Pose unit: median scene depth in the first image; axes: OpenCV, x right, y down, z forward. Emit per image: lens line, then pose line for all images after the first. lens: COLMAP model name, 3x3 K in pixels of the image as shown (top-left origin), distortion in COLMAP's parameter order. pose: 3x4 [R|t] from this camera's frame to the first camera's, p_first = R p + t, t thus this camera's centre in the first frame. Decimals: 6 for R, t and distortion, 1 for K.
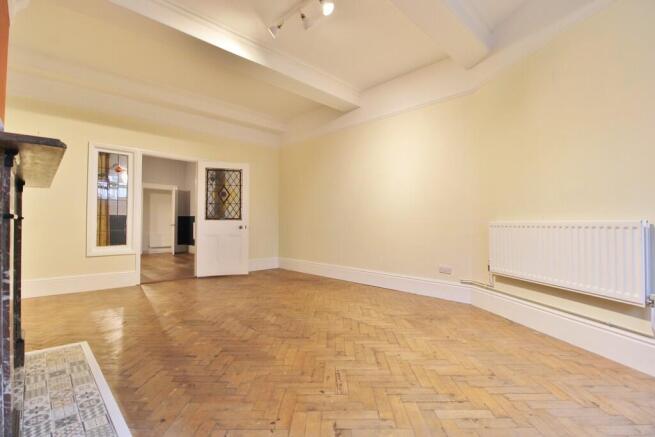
lens RADIAL K [[306.9, 0, 325.8], [0, 306.9, 217.5], [0, 0, 1]] dist [-0.002099, -0.000779]
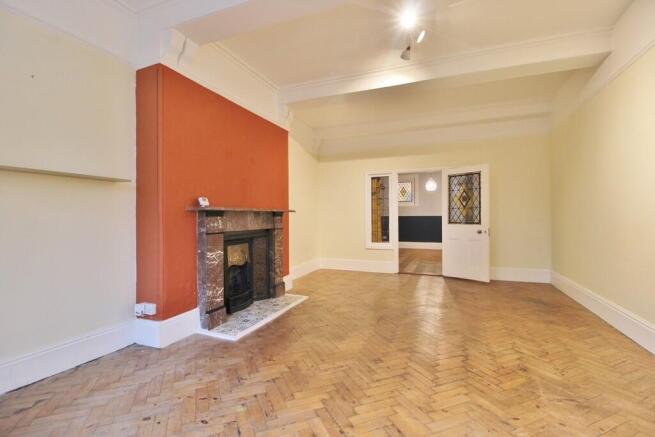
lens RADIAL K [[306.9, 0, 325.8], [0, 306.9, 217.5], [0, 0, 1]] dist [-0.002099, -0.000779]
pose [[0.395973, -0.001157, -0.918261, 0.440767], [0.024835, 0.999647, 0.009450, -0.036711], [0.917926, -0.026547, 0.395862, 0.186165]]
